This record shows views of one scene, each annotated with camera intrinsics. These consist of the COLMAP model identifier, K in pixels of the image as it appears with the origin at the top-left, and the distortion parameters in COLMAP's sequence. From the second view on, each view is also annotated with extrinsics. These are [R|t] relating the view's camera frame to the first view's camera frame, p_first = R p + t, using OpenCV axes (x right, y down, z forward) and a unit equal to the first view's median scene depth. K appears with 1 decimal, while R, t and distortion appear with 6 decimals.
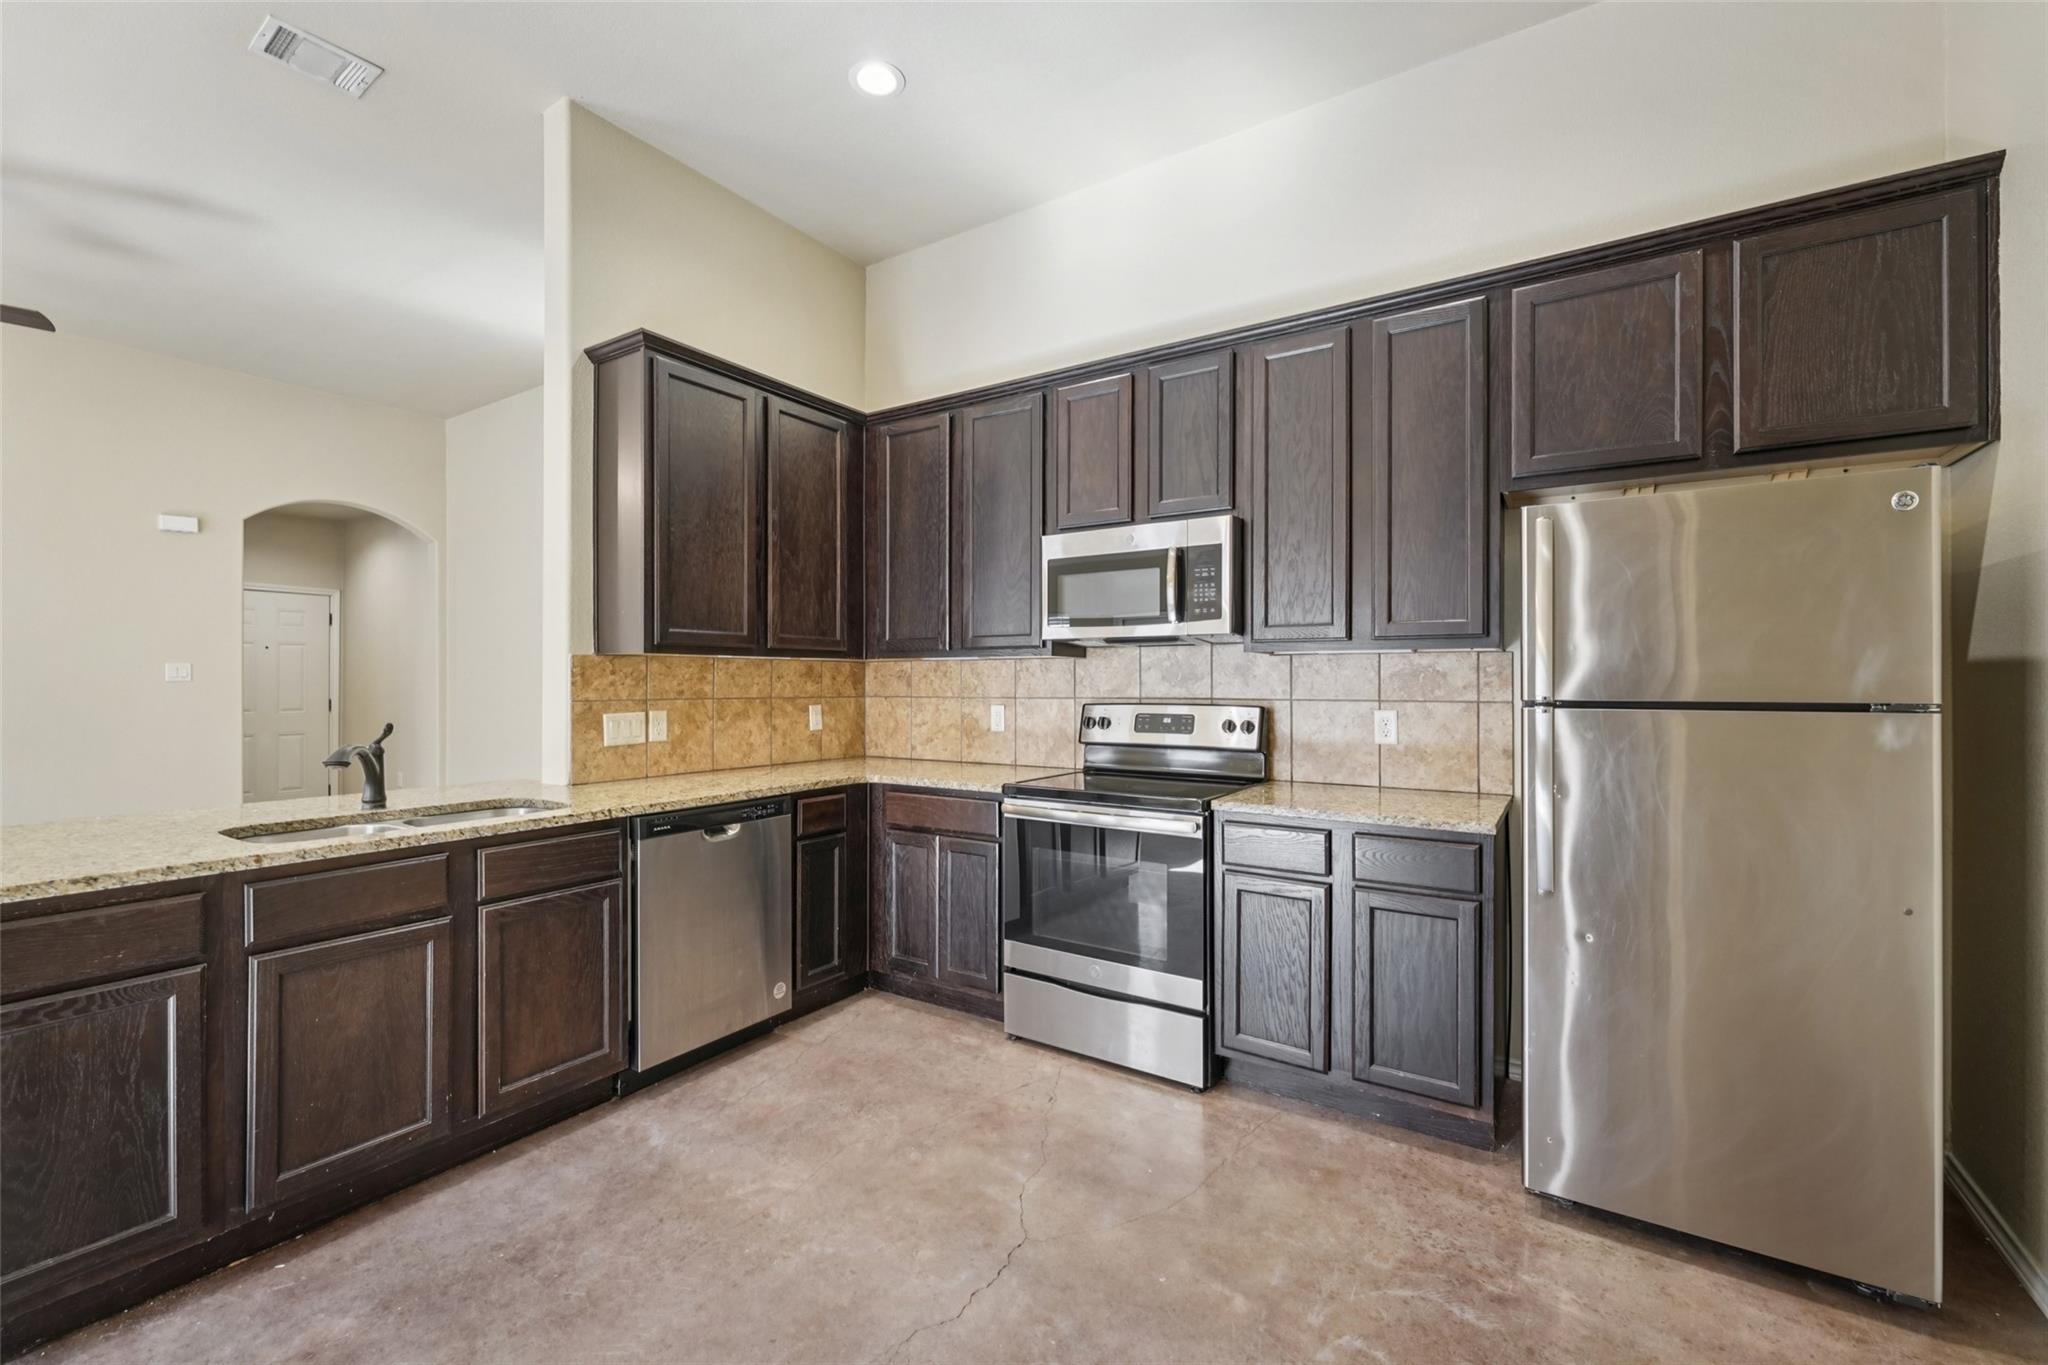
lens RADIAL K [[840.3, 0, 1018.2], [0, 840.3, 685.9], [0, 0, 1]] dist [-0.003581, -0.000358]
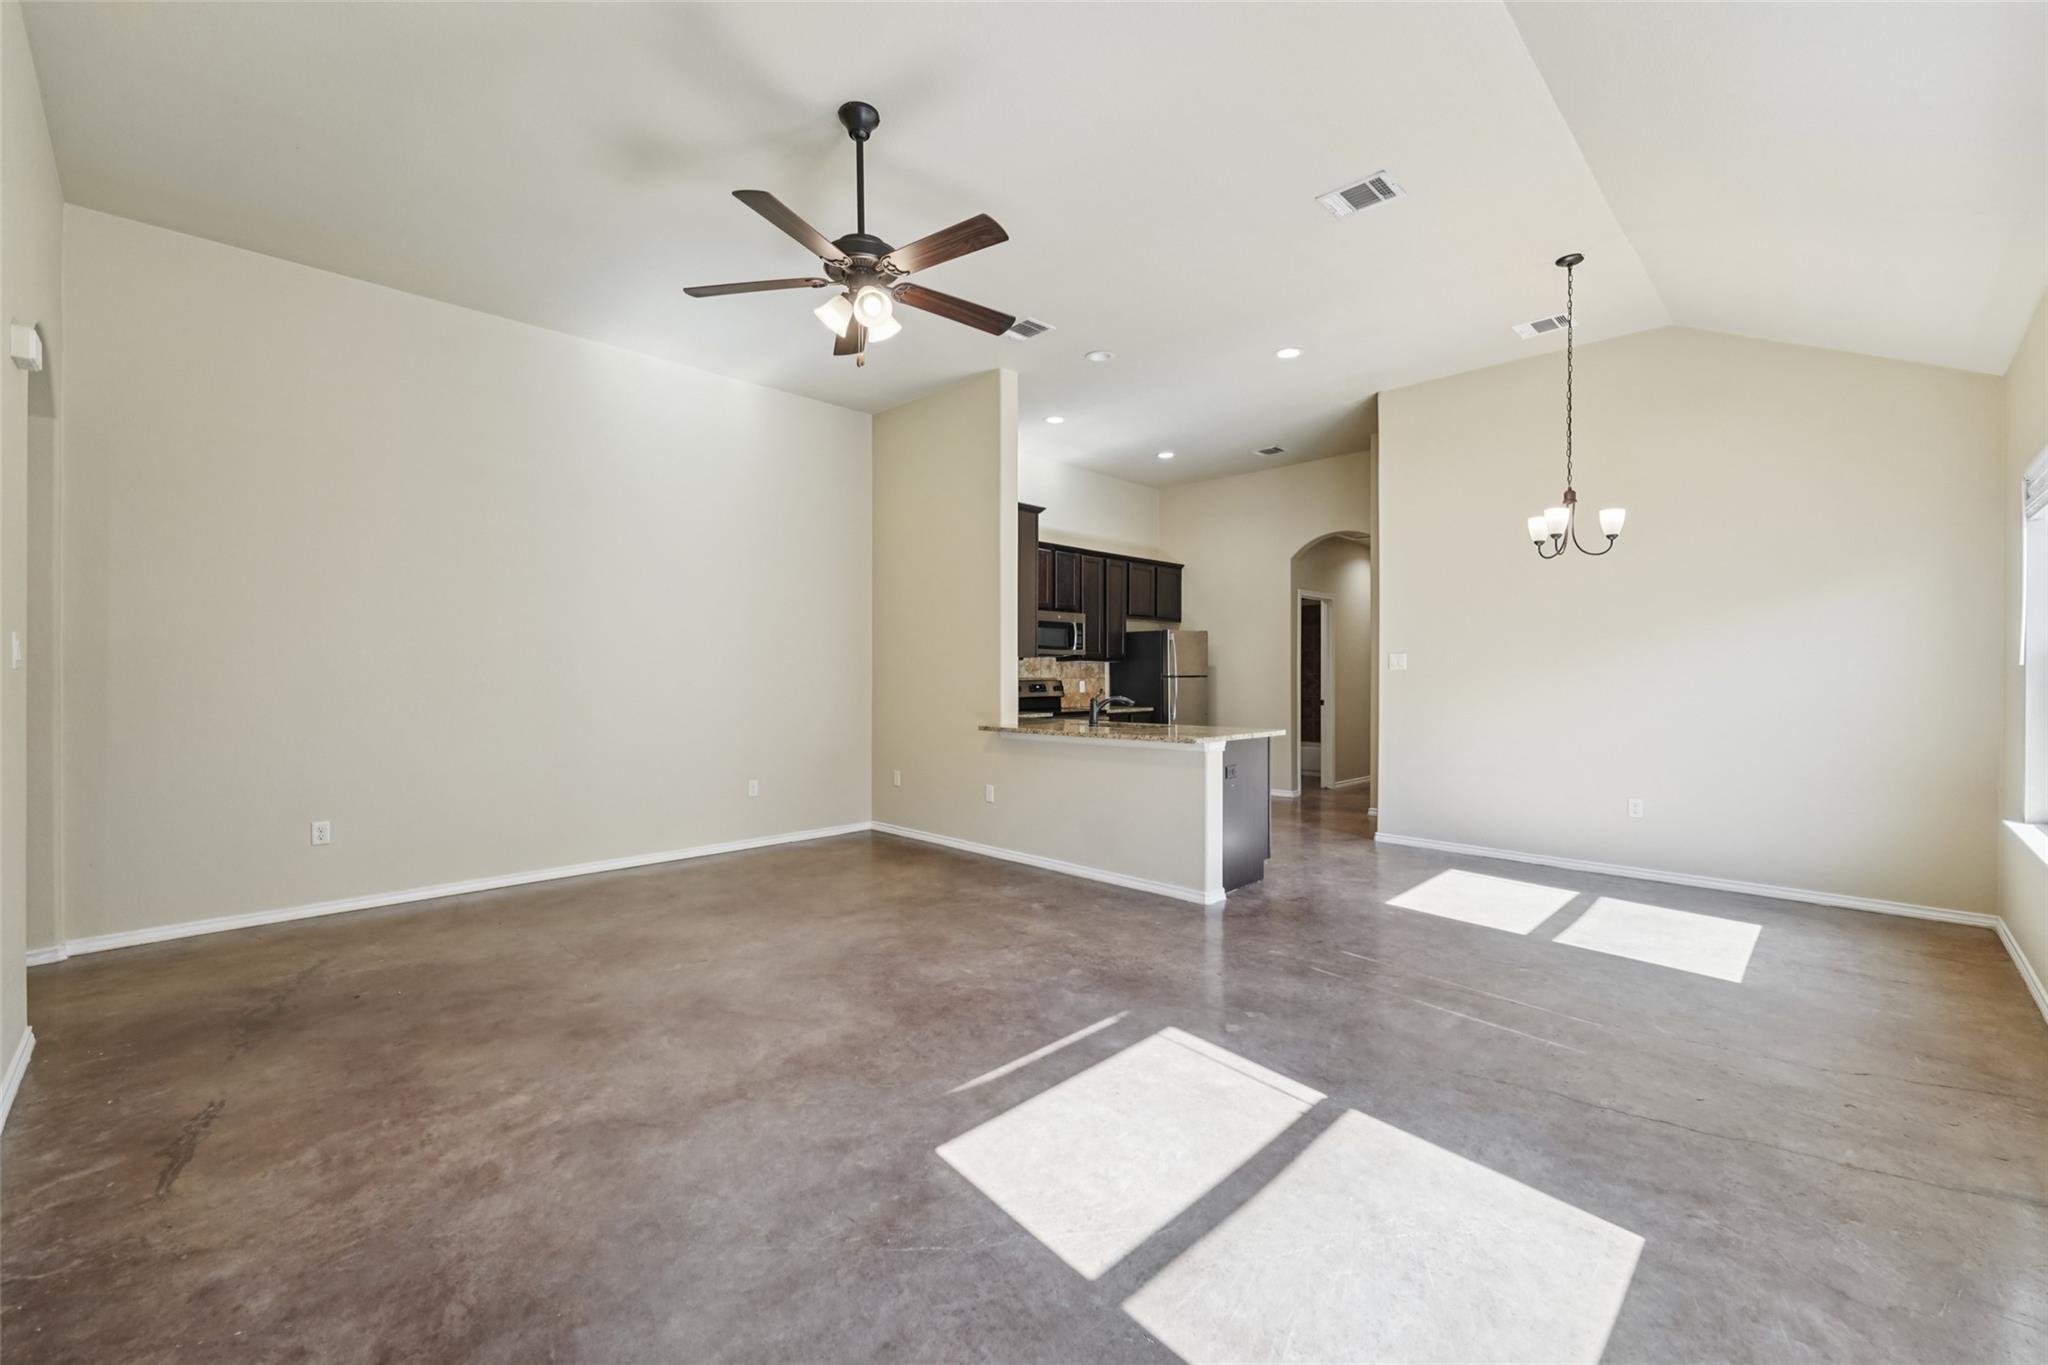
lens RADIAL K [[840.3, 0, 1016.3], [0, 840.3, 673.5], [0, 0, 1]] dist [-0.003581, -0.000358]
pose [[0.207971, -0.001215, 0.978134, -2.461633], [0.007026, 0.999975, -0.000252, 0.001416], [-0.978110, 0.006925, 0.207974, 0.589592]]
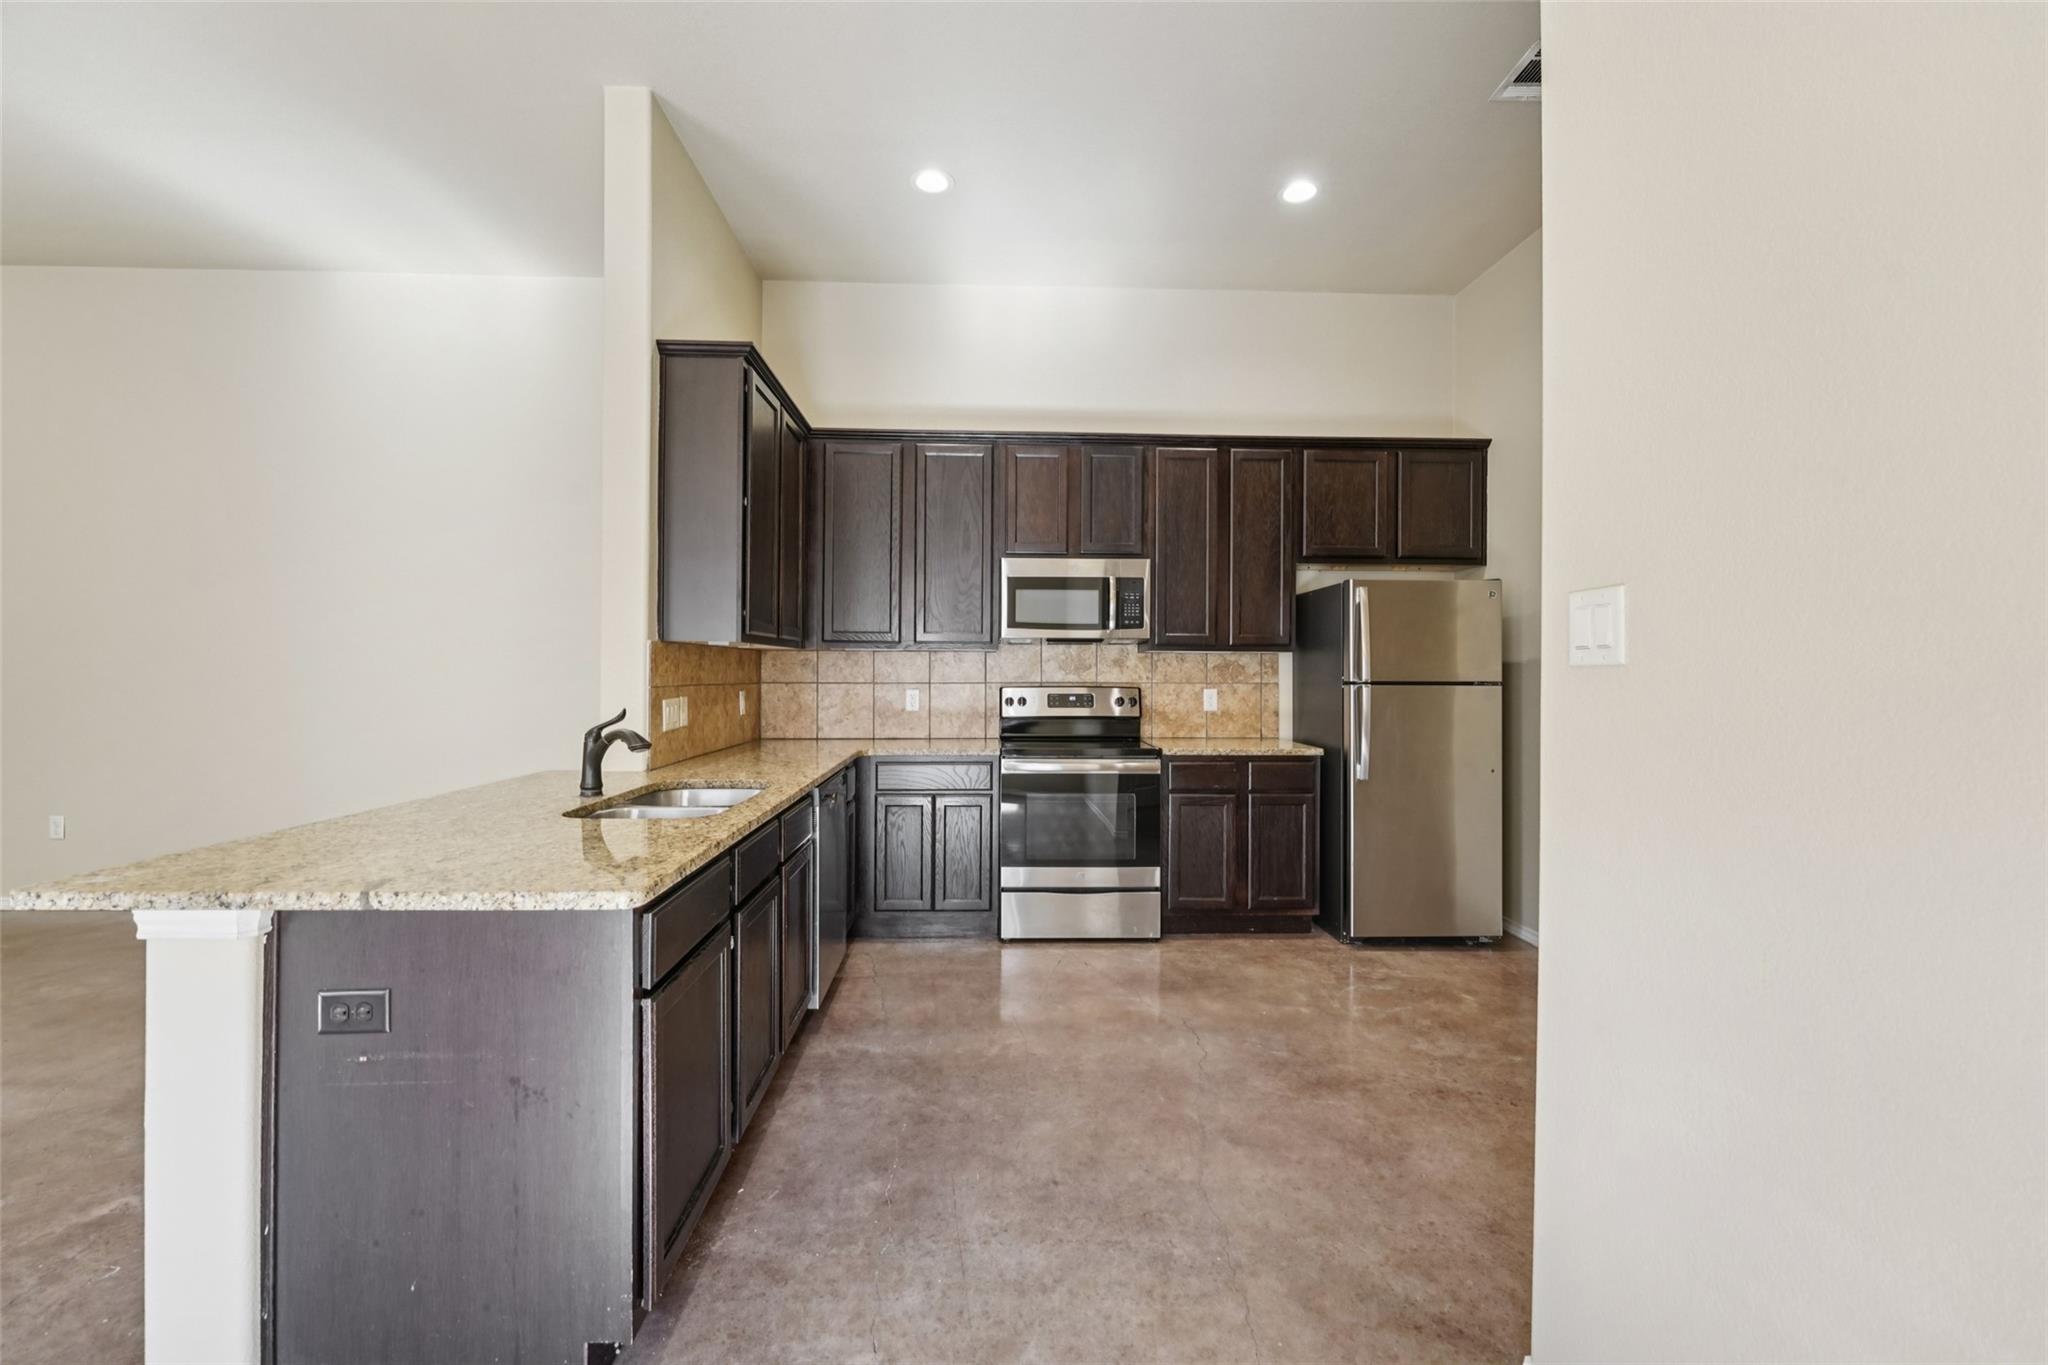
lens RADIAL K [[840.3, 0, 1010.8], [0, 840.3, 672.4], [0, 0, 1]] dist [-0.003581, -0.000358]
pose [[0.818699, 0.003011, 0.574214, -0.757253], [-0.001797, 0.999995, -0.002681, 0.002325], [-0.574220, 0.001163, 0.818701, -0.077762]]
